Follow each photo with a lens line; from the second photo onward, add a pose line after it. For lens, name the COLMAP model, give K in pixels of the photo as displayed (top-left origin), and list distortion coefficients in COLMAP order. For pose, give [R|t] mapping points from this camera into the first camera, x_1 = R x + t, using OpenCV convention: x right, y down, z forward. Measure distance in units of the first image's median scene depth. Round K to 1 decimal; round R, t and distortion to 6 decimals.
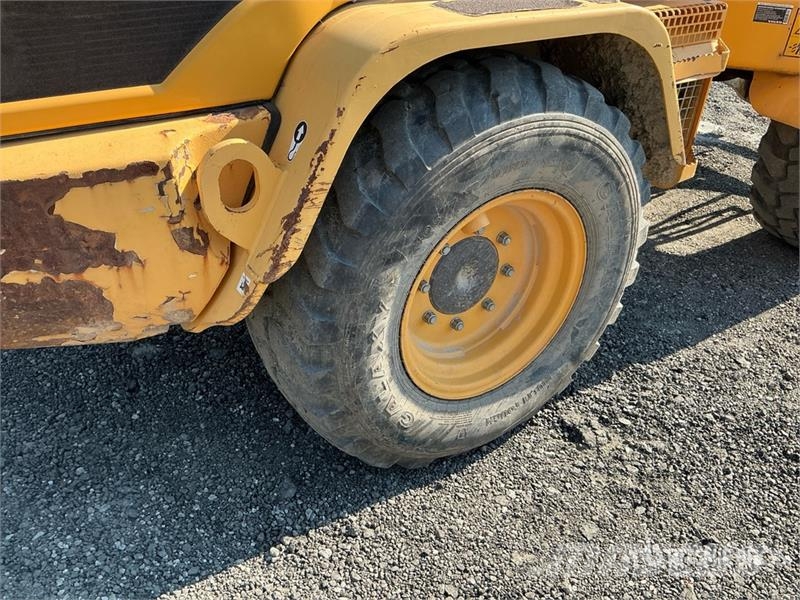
lens RADIAL K [[668.0, 0, 400.0], [0, 668.0, 300.0], [0, 0, 1]] dist [0.036022, -0.068840]
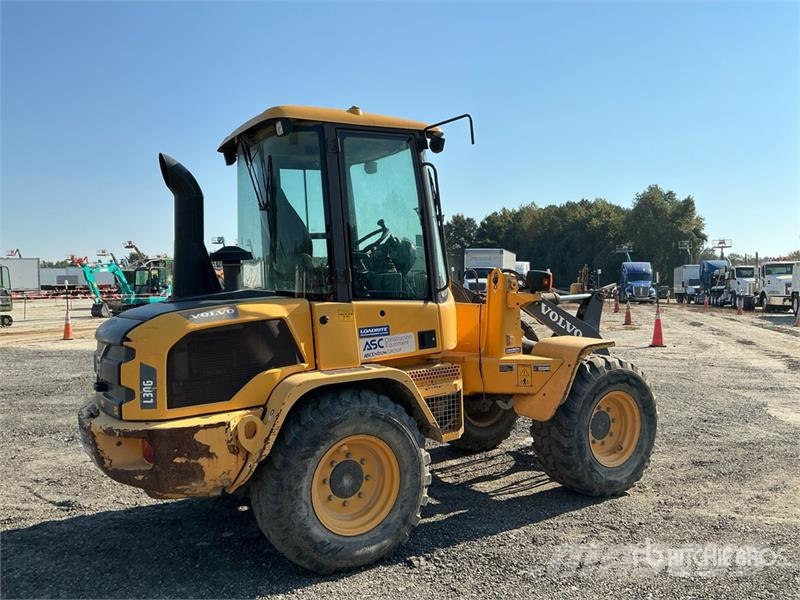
lens RADIAL K [[663.8, 0, 400.0], [0, 663.8, 300.0], [0, 0, 1]] dist [0.109884, -0.242017]
pose [[0.996892, -0.071364, -0.033375, 0.565368], [0.043995, 0.855701, -0.515598, 0.895594], [0.065354, 0.512527, 0.856181, -1.818907]]
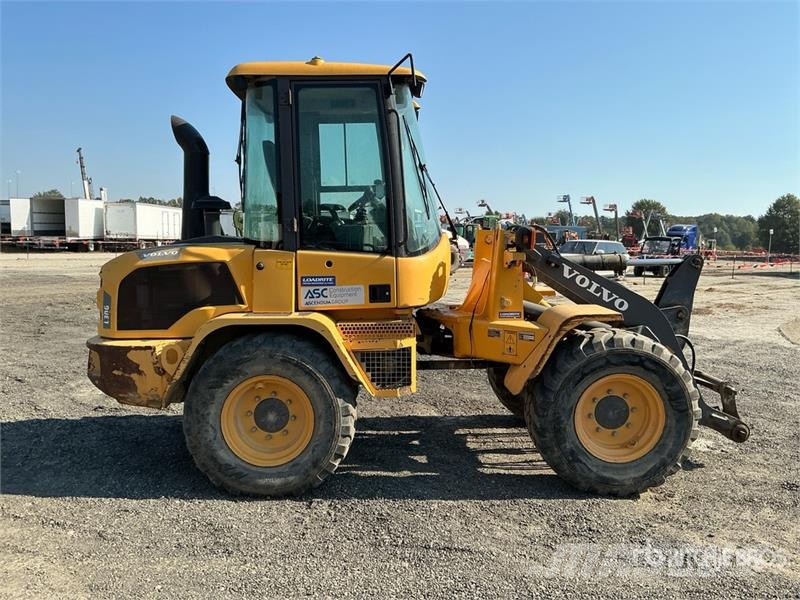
lens RADIAL K [[663.8, 0, 400.0], [0, 663.8, 300.0], [0, 0, 1]] dist [0.109884, -0.242017]
pose [[0.850130, 0.008379, -0.526506, 2.539367], [-0.259349, 0.876852, -0.404807, 0.662153], [0.458276, 0.480687, 0.747612, -1.191583]]
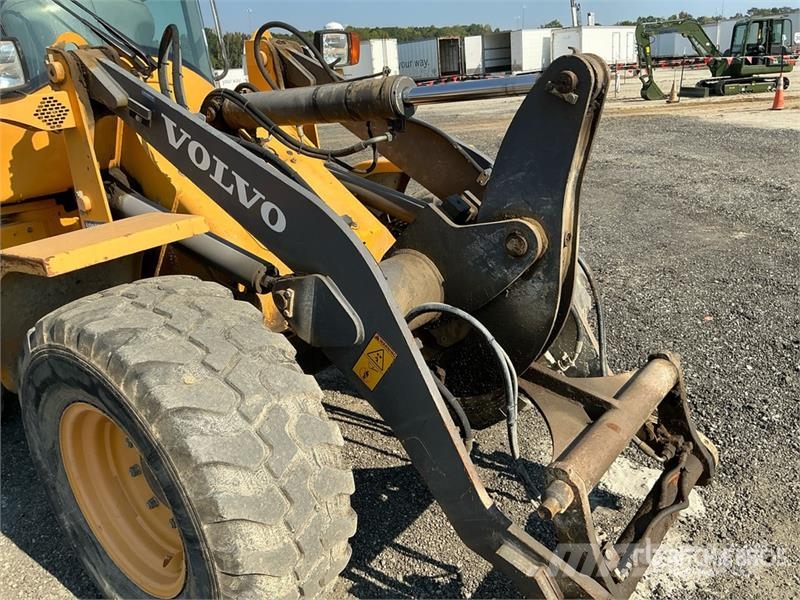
lens RADIAL K [[668.0, 0, 400.0], [0, 668.0, 300.0], [0, 0, 1]] dist [0.036022, -0.068840]
pose [[0.305128, 0.226240, -0.925047, 3.109932], [-0.435948, 0.896797, 0.075532, -1.257538], [0.846668, 0.380225, 0.372267, 2.009446]]
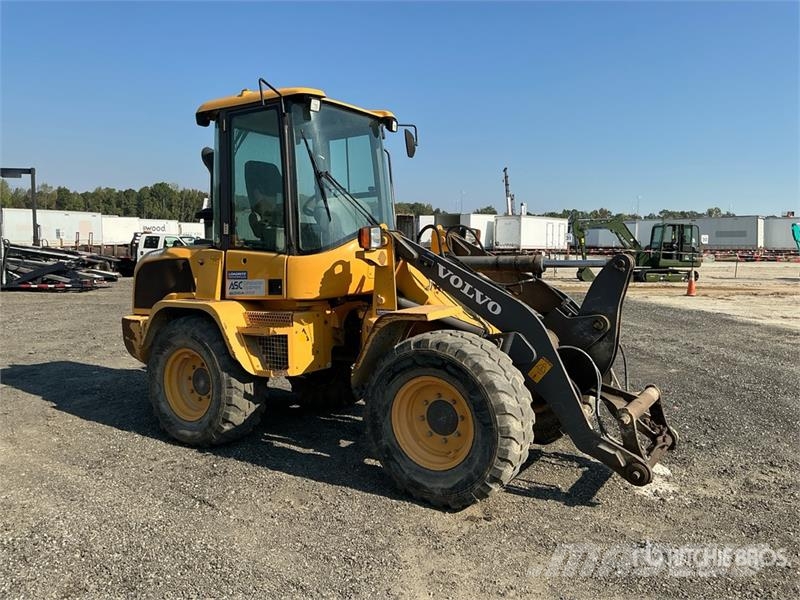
lens RADIAL K [[663.8, 0, 400.0], [0, 663.8, 300.0], [0, 0, 1]] dist [0.109884, -0.242017]
pose [[0.389860, 0.027036, -0.920477, 4.647133], [-0.487062, 0.854365, -0.181196, -0.342482], [0.781524, 0.518970, 0.346251, 0.622902]]
